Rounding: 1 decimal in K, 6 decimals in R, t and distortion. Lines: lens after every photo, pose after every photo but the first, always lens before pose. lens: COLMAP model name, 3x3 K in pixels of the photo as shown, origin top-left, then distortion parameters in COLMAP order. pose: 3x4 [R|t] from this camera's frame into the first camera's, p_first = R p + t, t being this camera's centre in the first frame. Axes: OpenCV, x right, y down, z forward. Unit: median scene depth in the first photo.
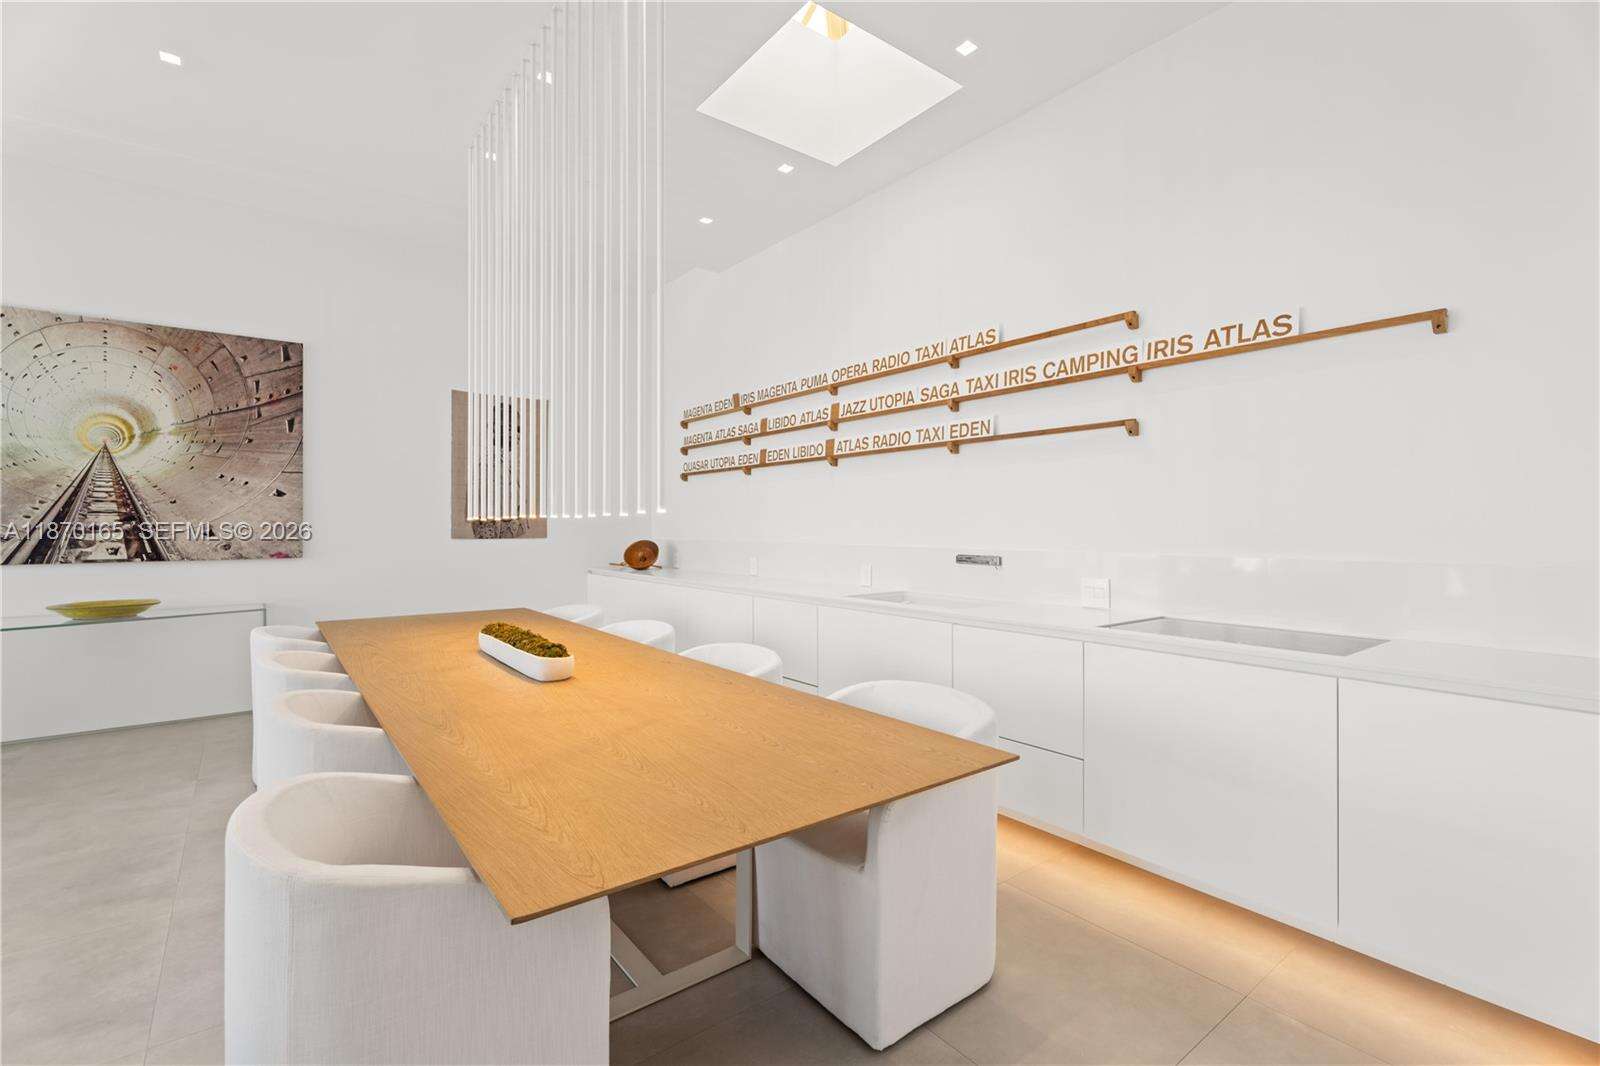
lens RADIAL K [[708.1, 0, 796.6], [0, 708.1, 538.3], [0, 0, 1]] dist [-0.000492, -0.001457]
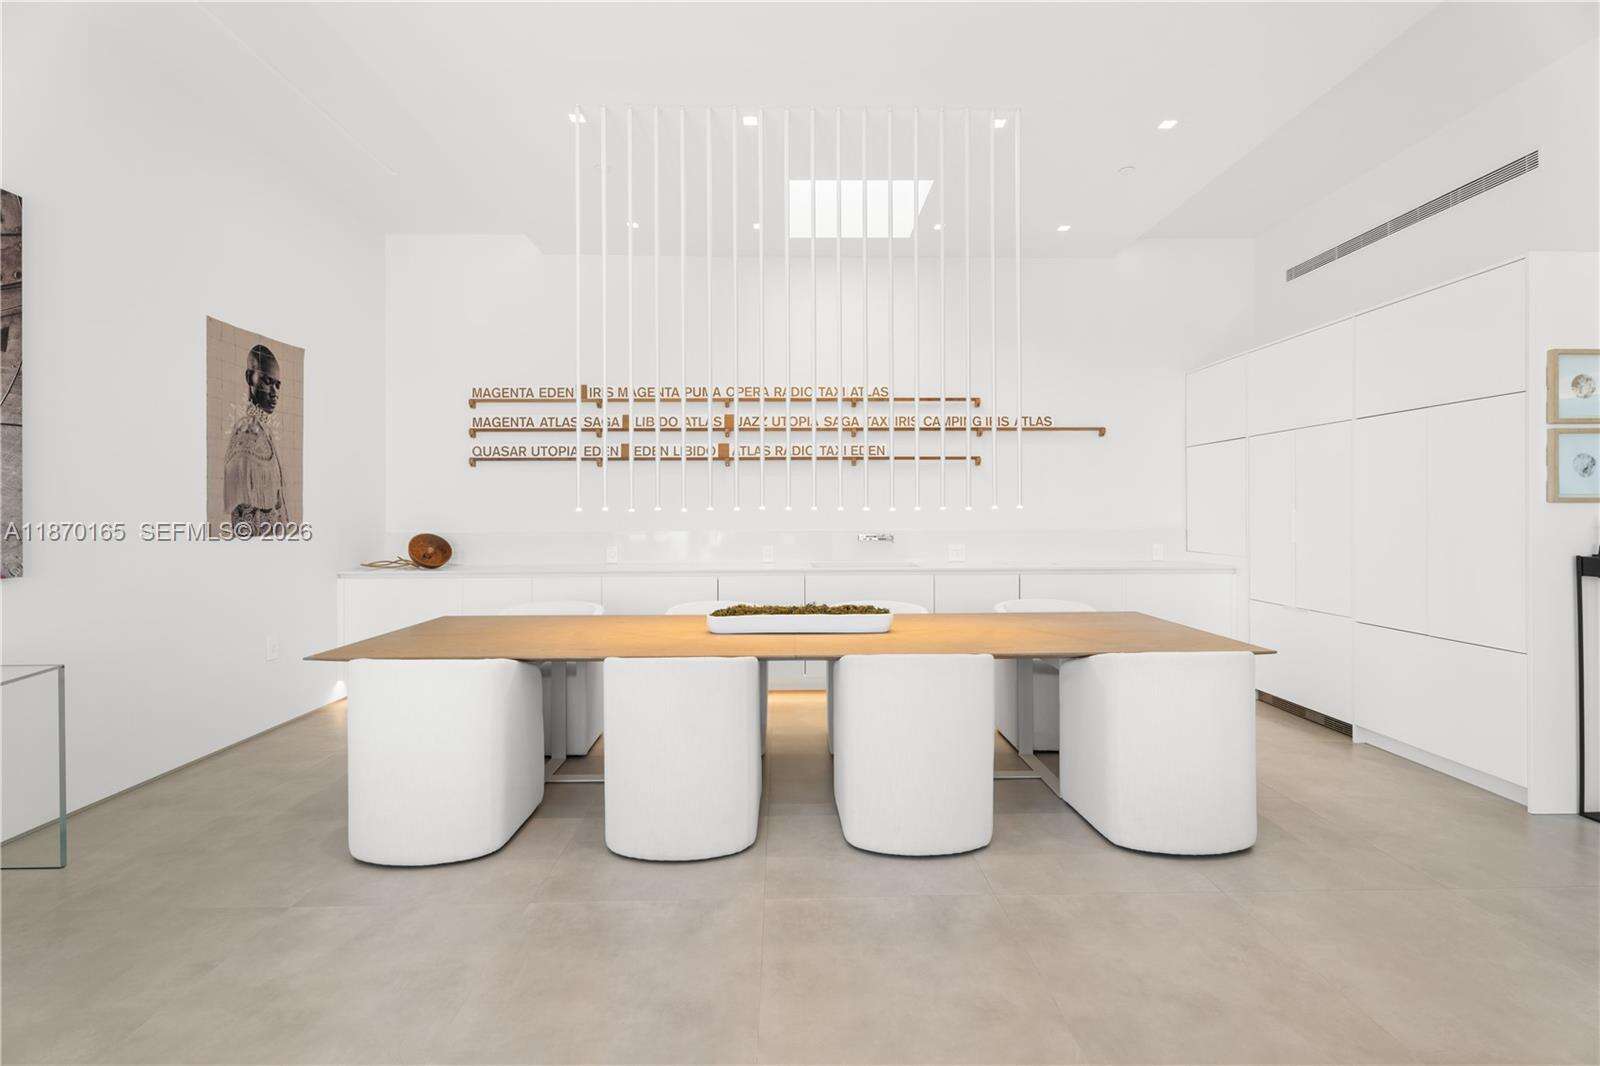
lens RADIAL K [[708.1, 0, 799.4], [0, 708.1, 535.2], [0, 0, 1]] dist [-0.000492, -0.001457]
pose [[0.597904, -0.026641, 0.801125, -0.836038], [0.017880, 0.999642, 0.019898, -0.006024], [-0.801368, 0.002427, 0.598166, 0.177632]]
